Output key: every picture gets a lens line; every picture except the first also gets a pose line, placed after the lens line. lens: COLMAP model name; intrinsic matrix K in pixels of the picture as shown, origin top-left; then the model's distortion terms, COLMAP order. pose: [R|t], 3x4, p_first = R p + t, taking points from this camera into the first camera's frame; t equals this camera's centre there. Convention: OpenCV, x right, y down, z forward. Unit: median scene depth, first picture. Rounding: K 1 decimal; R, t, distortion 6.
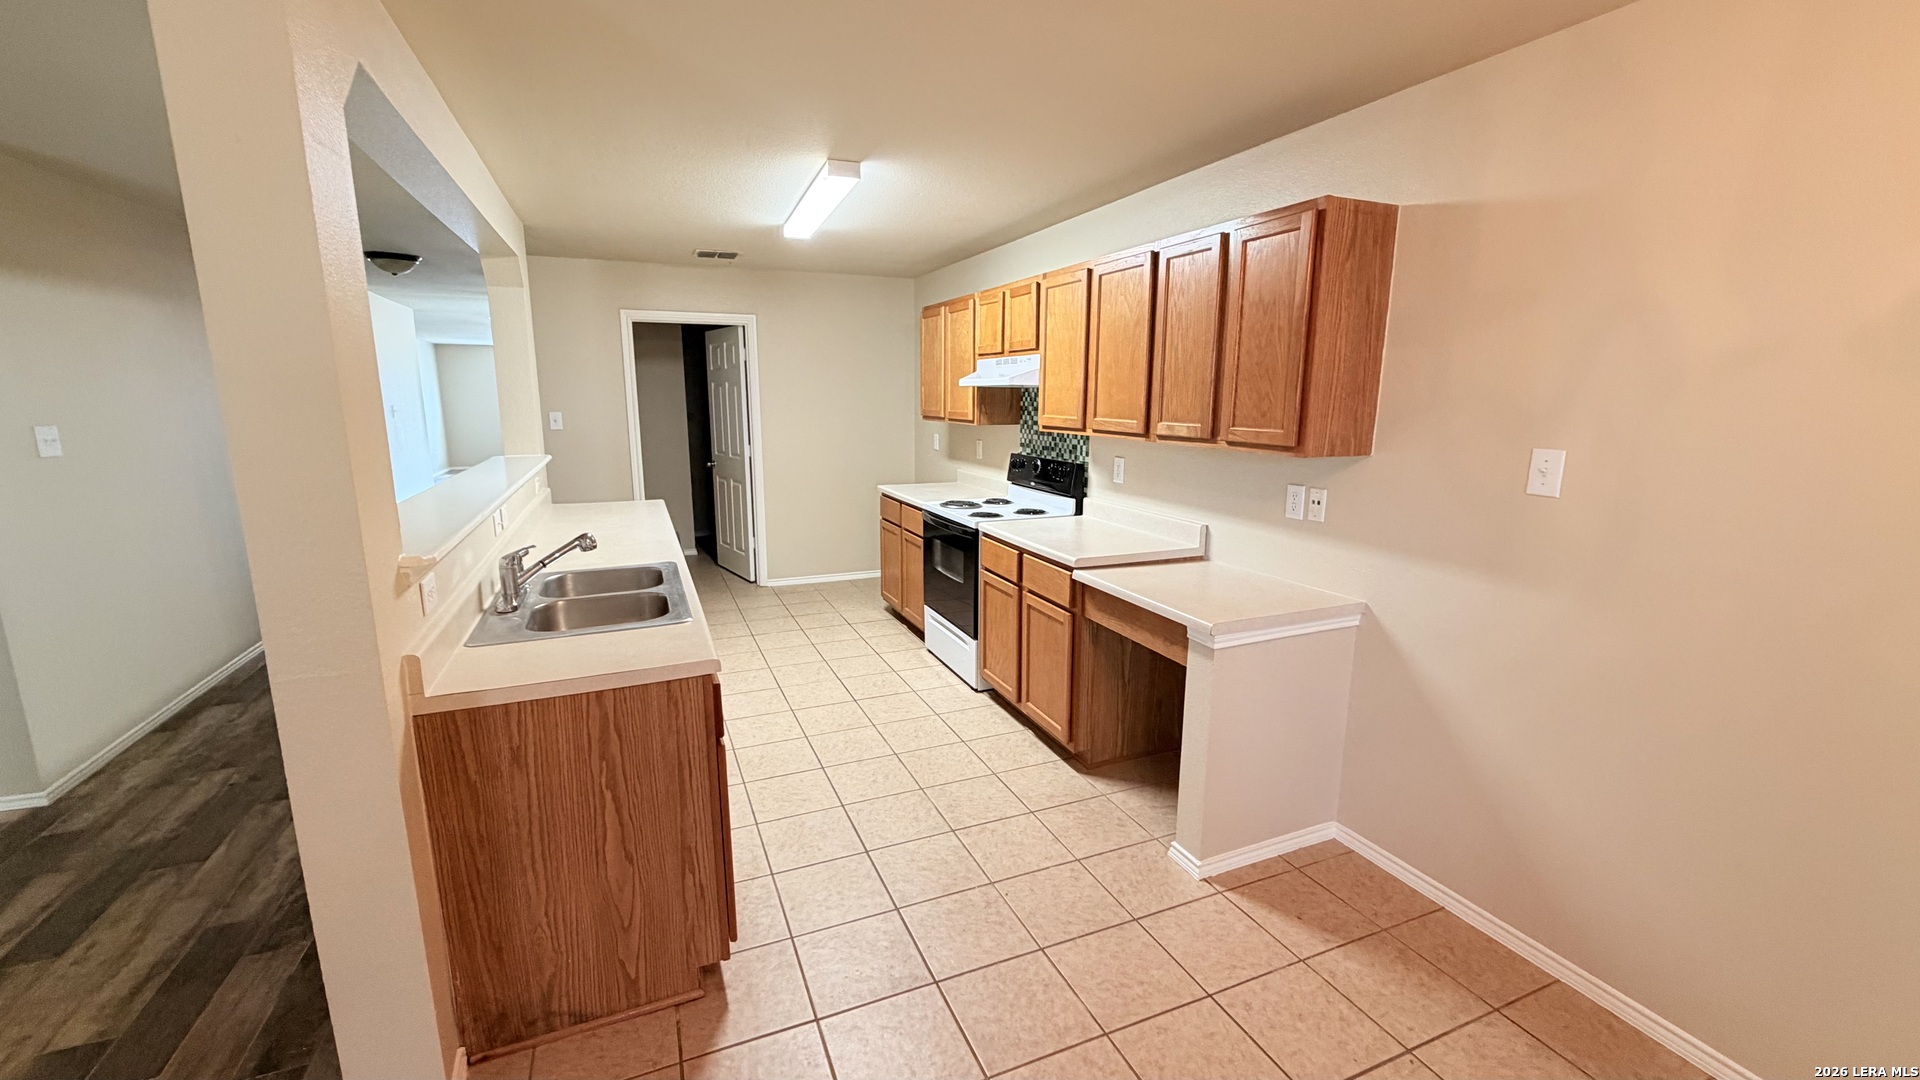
lens RADIAL K [[766.3, 0, 956.5], [0, 766.3, 539.4], [0, 0, 1]] dist [0.000266, 0.000337]
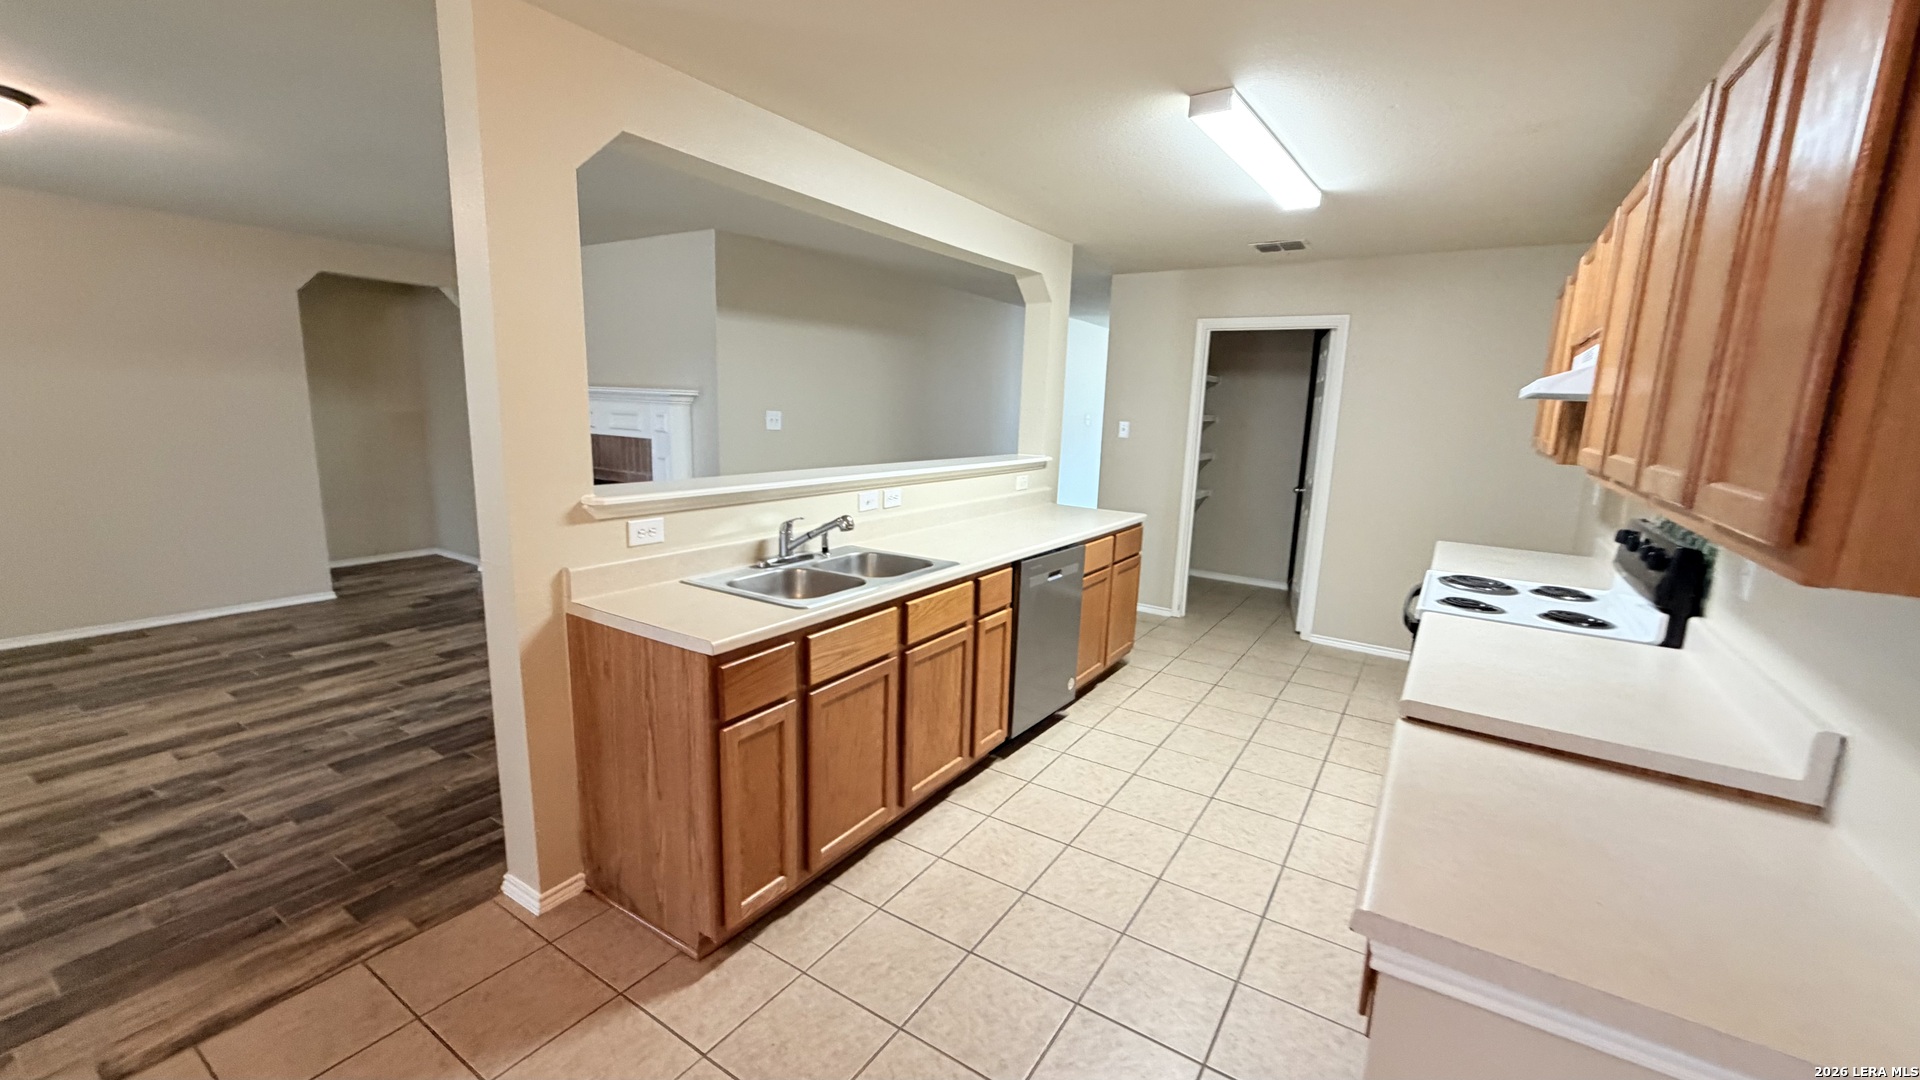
lens RADIAL K [[766.3, 0, 956.5], [0, 766.3, 539.4], [0, 0, 1]] dist [0.000266, 0.000337]
pose [[0.555087, 0.162739, -0.815717, 0.337008], [-0.188449, 0.979779, 0.067232, -0.052176], [0.810164, 0.116401, 0.574530, 0.342493]]
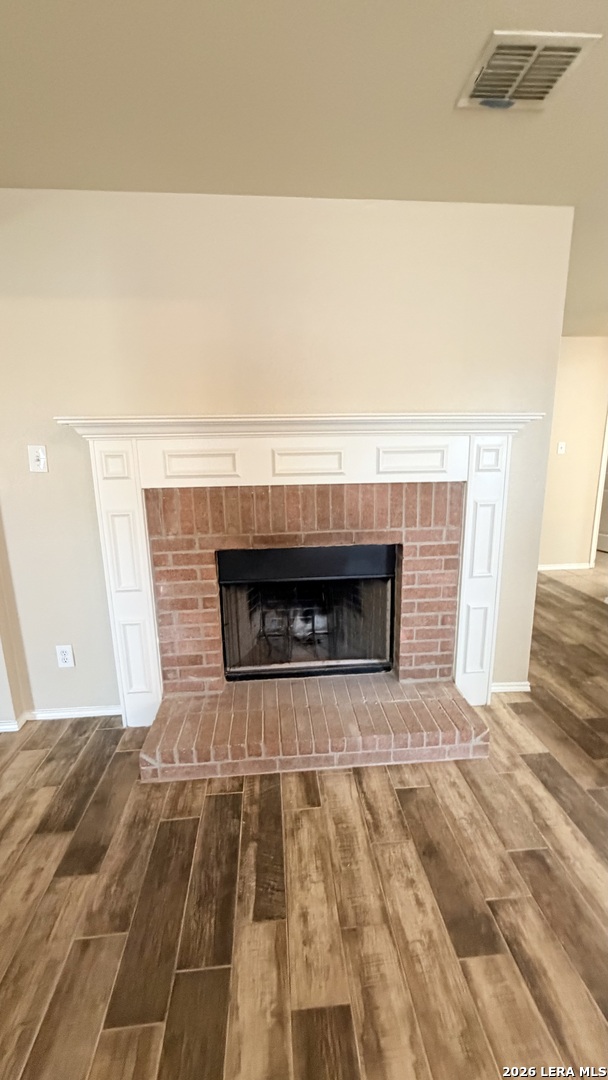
lens RADIAL K [[431.0, 0, 304.3], [0, 431.0, 537.4], [0, 0, 1]] dist [0.000266, 0.000337]
pose [[0.947981, 0.046211, -0.314956, -1.078132], [-0.041951, 0.998914, 0.020294, 0.037922], [0.315552, -0.006026, 0.948889, 0.047536]]
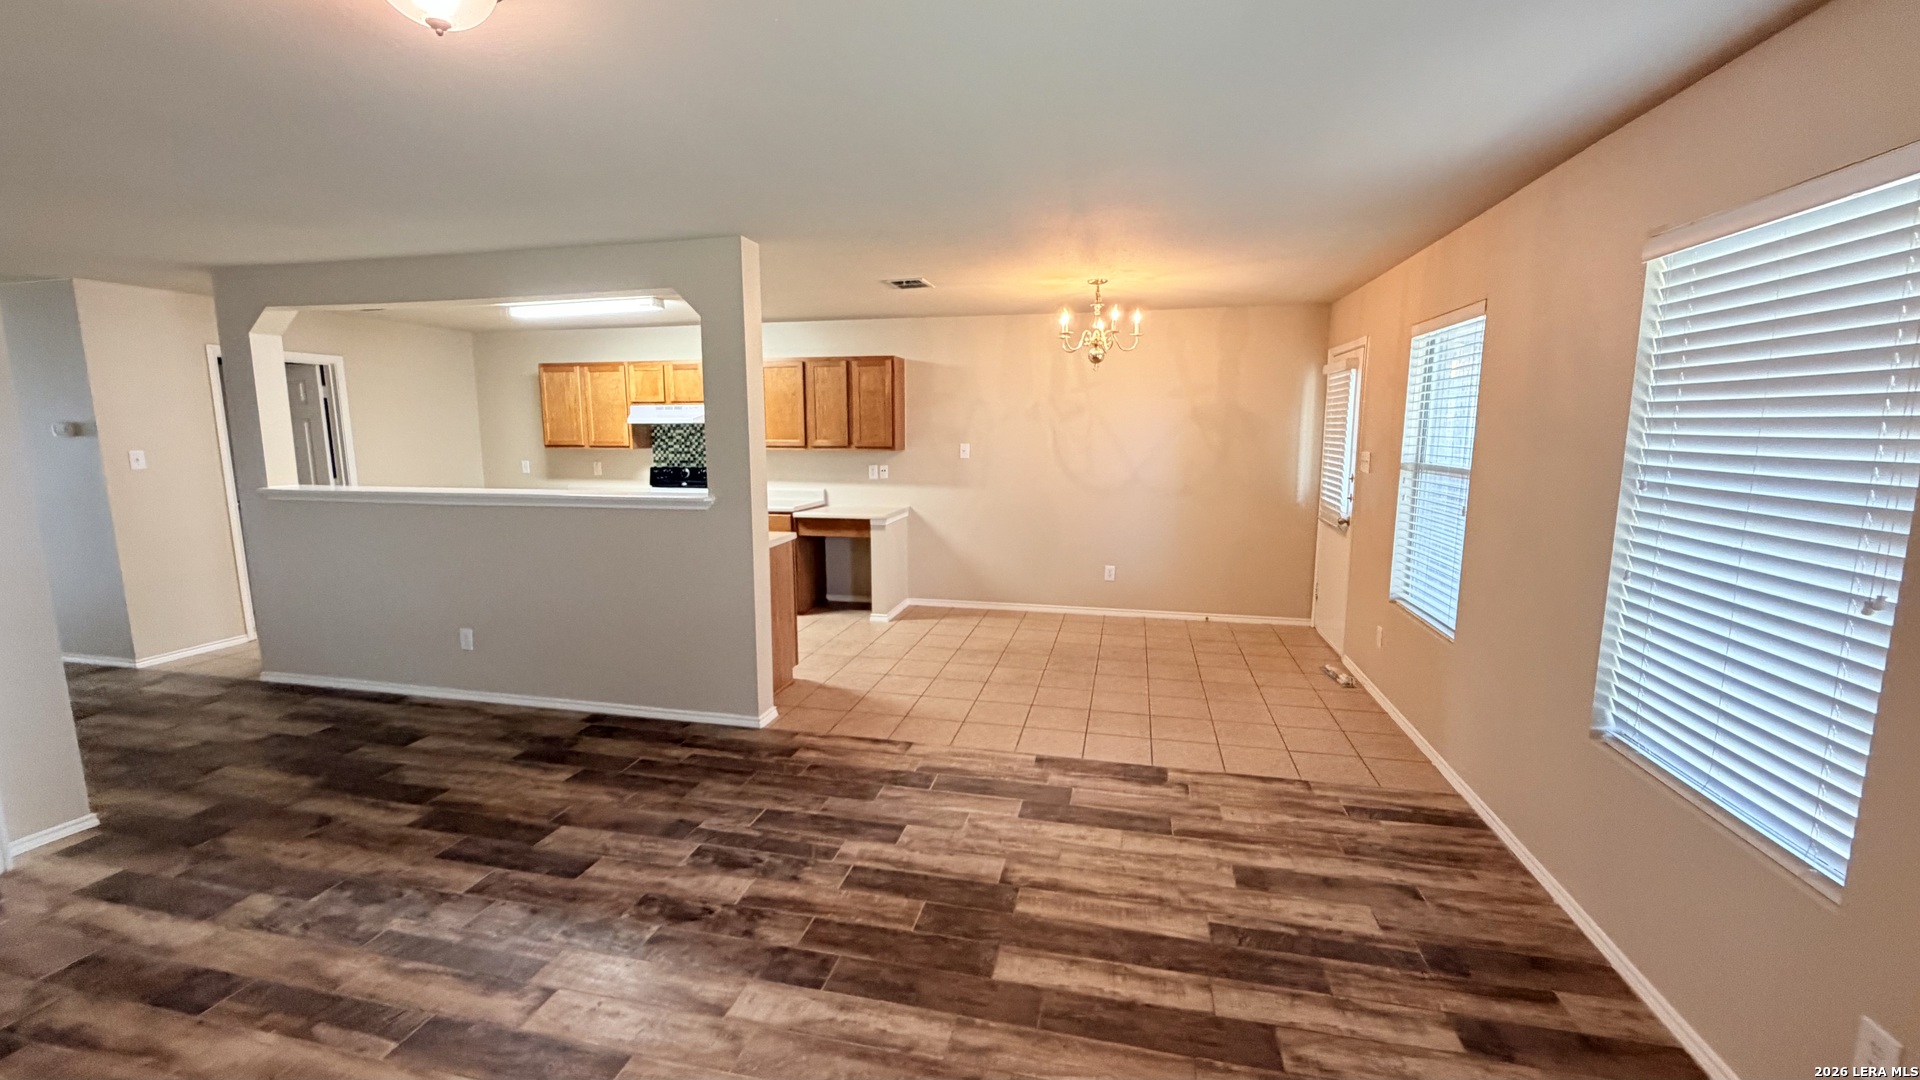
lens RADIAL K [[766.3, 0, 956.5], [0, 766.3, 539.4], [0, 0, 1]] dist [0.000266, 0.000337]
pose [[0.587565, -0.121838, 0.799952, -1.026483], [0.155869, 0.987127, 0.035859, 0.086704], [-0.794022, 0.103618, 0.598992, -0.469118]]
